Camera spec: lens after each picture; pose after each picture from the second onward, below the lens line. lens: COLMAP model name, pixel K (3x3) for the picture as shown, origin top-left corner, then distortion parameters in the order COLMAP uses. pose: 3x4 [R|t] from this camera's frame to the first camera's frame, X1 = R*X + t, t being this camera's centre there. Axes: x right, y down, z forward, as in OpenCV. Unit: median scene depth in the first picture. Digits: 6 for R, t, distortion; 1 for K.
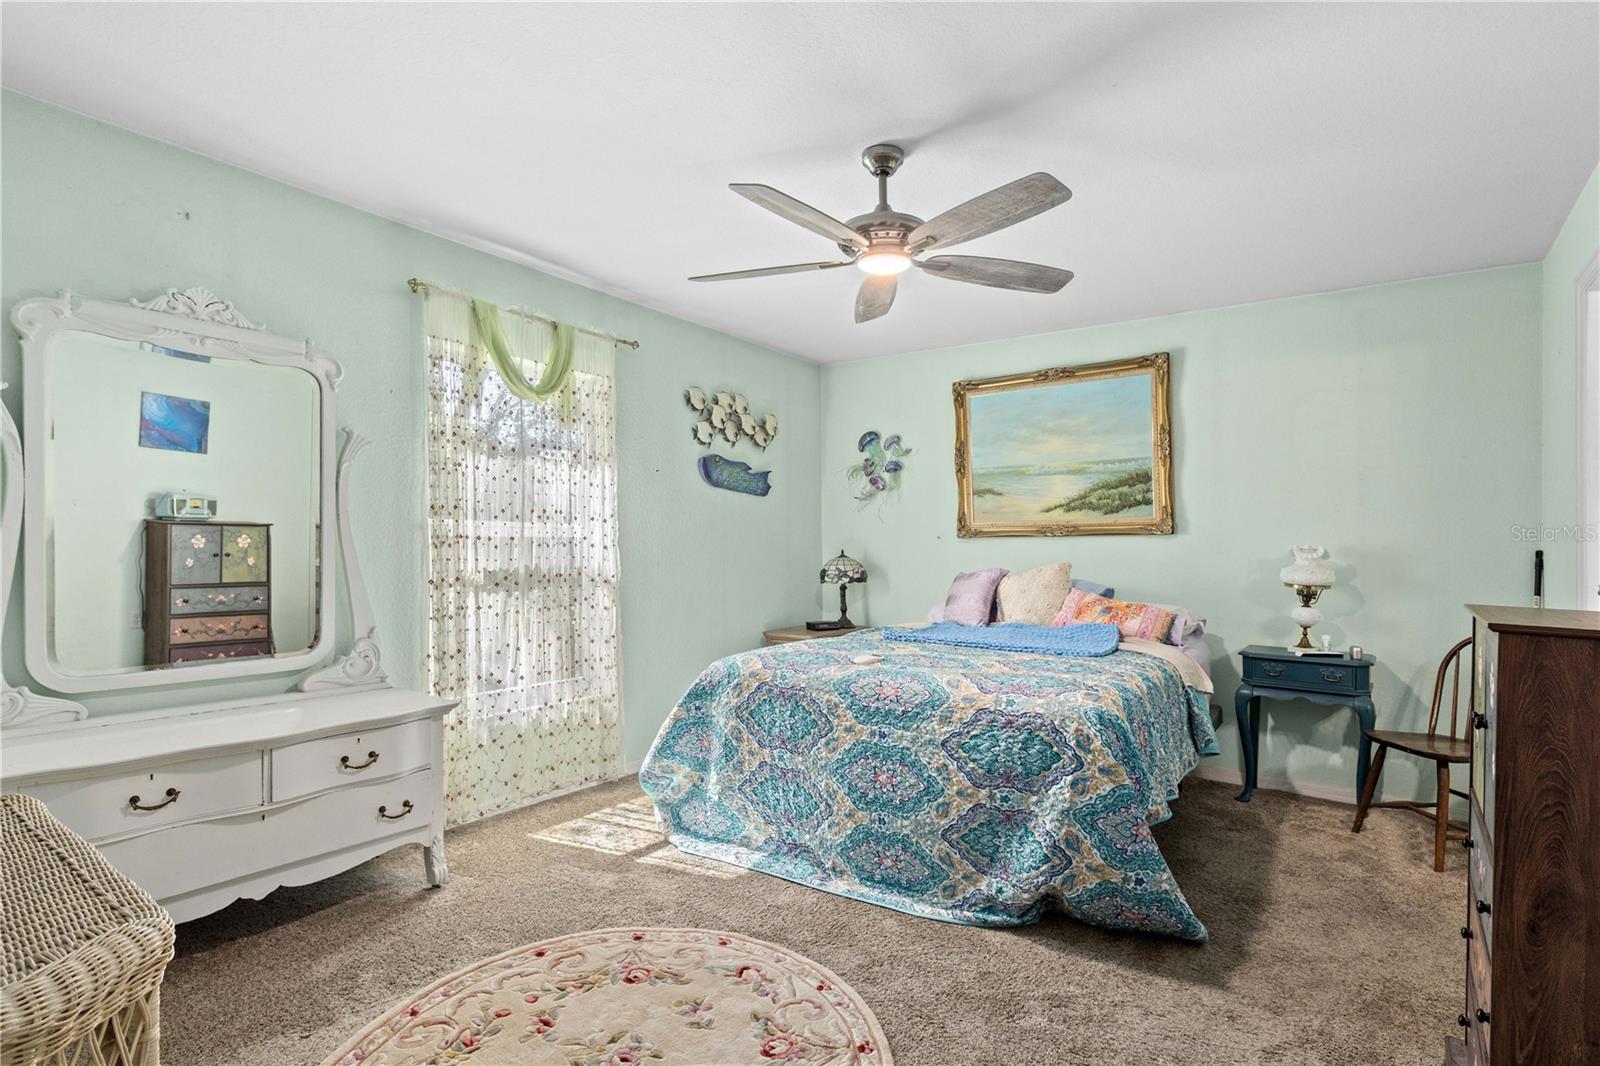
lens RADIAL K [[740.5, 0, 795.4], [0, 740.5, 533.0], [0, 0, 1]] dist [0.003805, 0.000149]
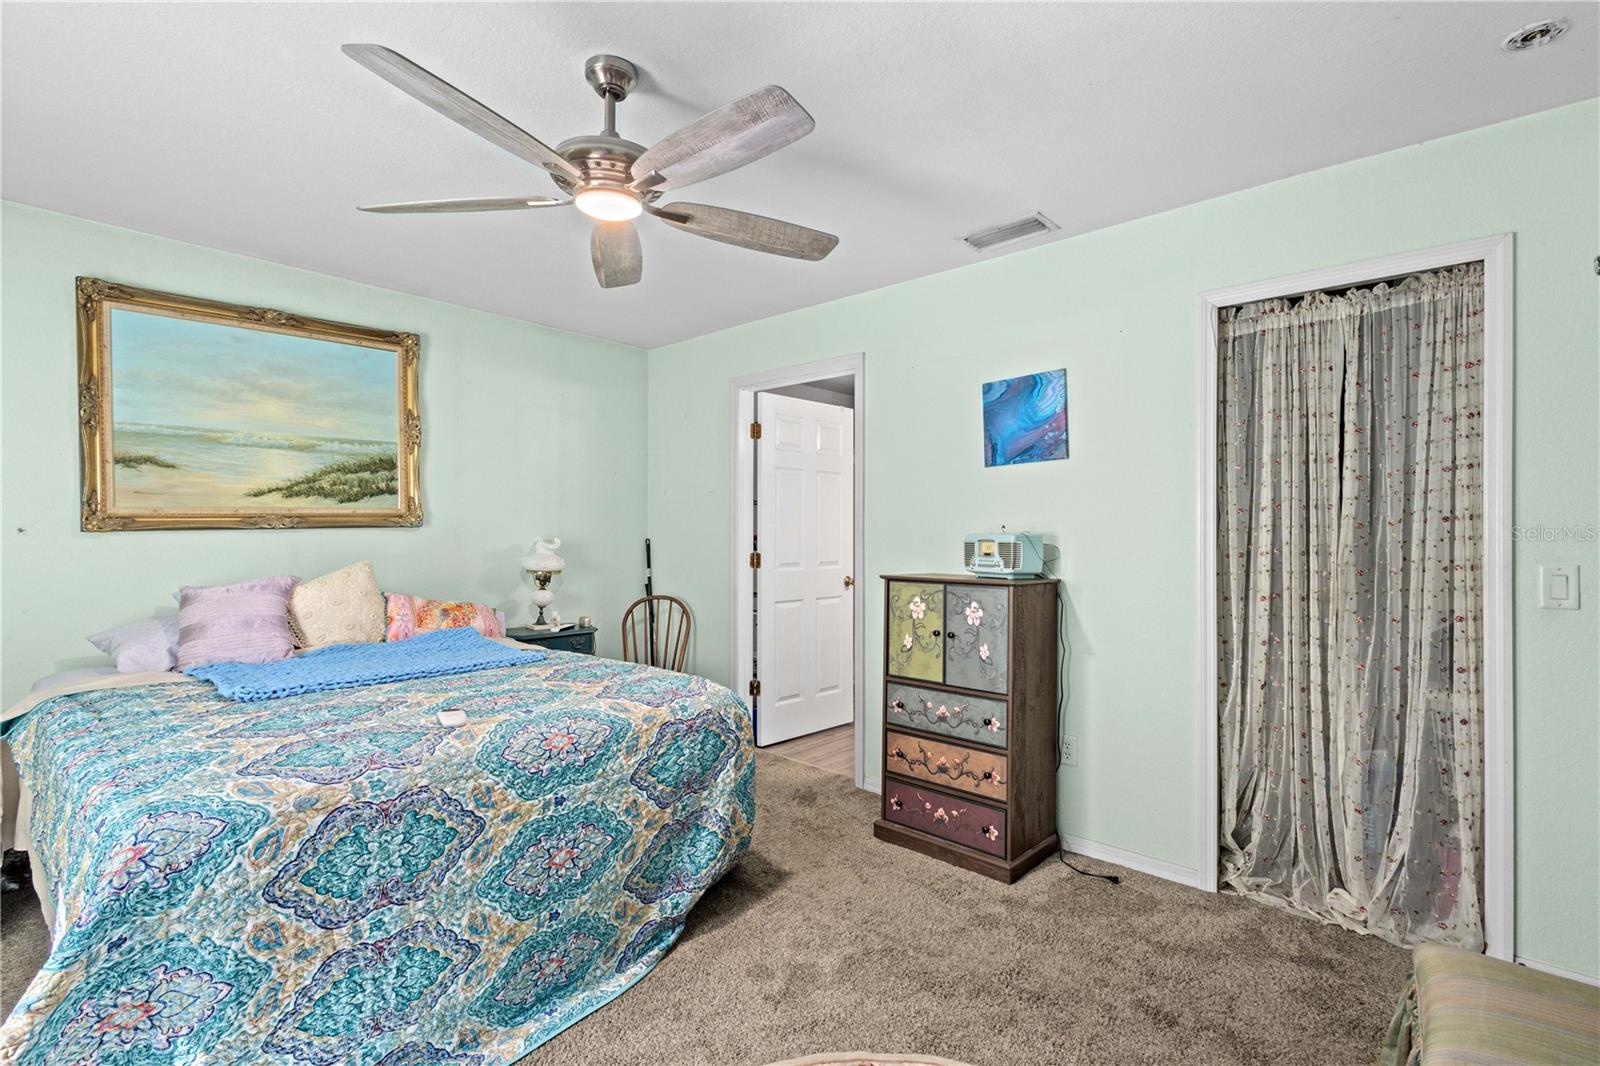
lens RADIAL K [[736.2, 0, 796.7], [0, 736.2, 507.8], [0, 0, 1]] dist [0.012297, -0.000360]
pose [[0.137220, 0.021818, 0.990300, -0.544665], [-0.016674, 0.999667, -0.019714, -0.018093], [-0.990400, -0.013807, 0.137539, 0.581195]]
